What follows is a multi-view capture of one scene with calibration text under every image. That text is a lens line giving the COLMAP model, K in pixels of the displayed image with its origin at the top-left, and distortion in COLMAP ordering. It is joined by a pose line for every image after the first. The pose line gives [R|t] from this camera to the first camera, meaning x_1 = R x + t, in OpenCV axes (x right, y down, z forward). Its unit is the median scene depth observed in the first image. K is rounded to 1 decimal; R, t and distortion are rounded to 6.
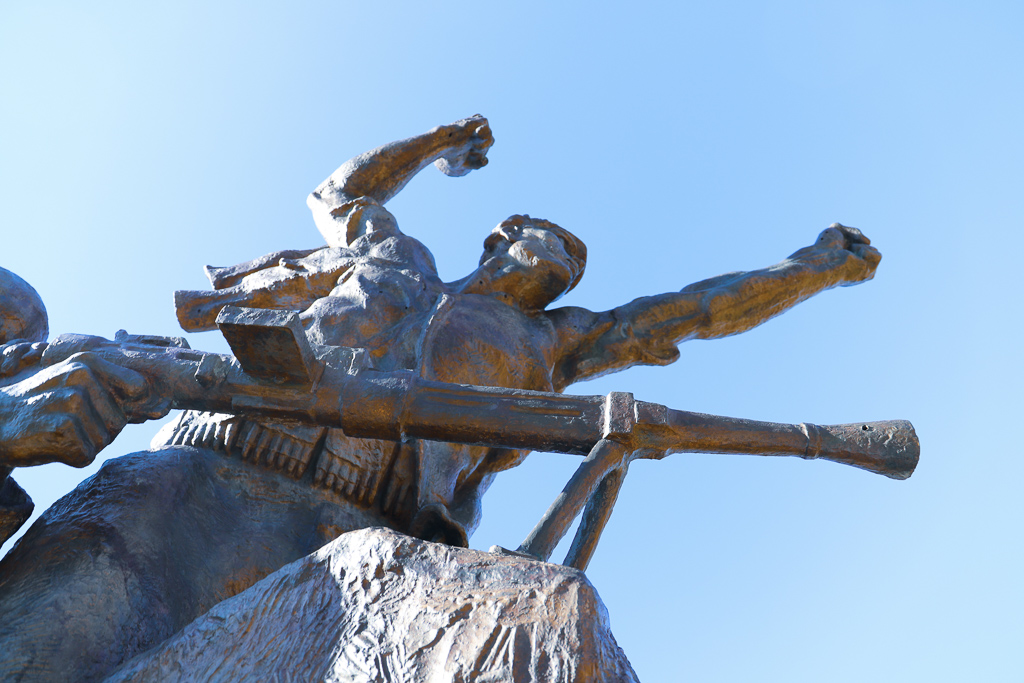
lens RADIAL K [[698.6, 0, 498.8], [0, 698.6, 340.7], [0, 0, 1]] dist [-0.141831, 0.118618]
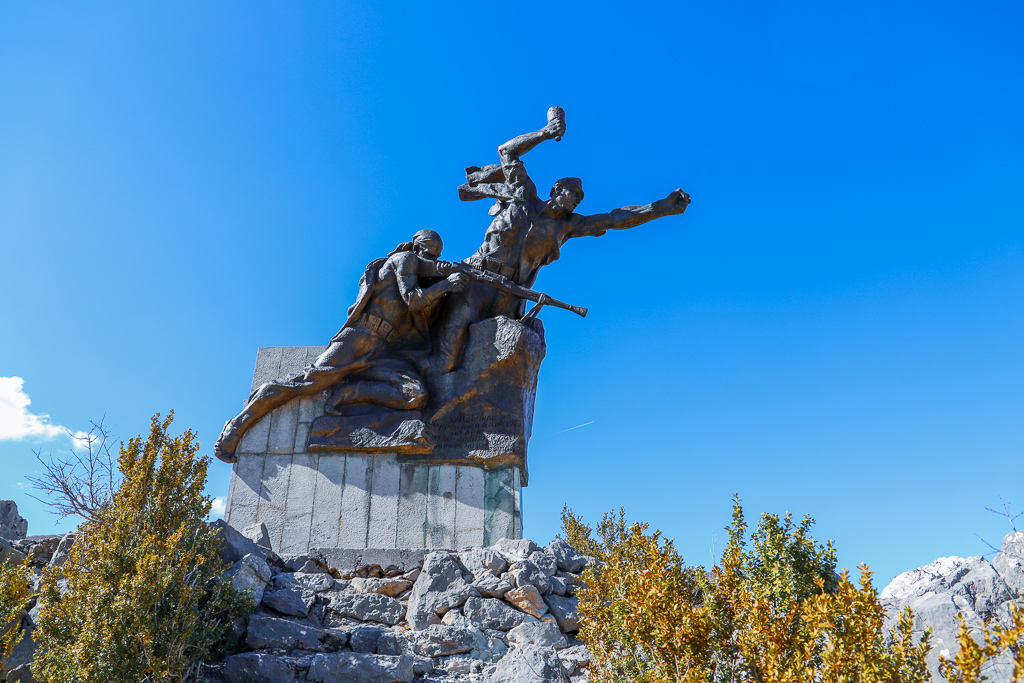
lens RADIAL K [[698.6, 0, 498.8], [0, 698.6, 340.7], [0, 0, 1]] dist [-0.141831, 0.118618]
pose [[0.955765, 0.191121, -0.223574, 0.625397], [0.016906, 0.723166, 0.690467, -1.940532], [0.293644, -0.663704, 0.687946, -1.810548]]
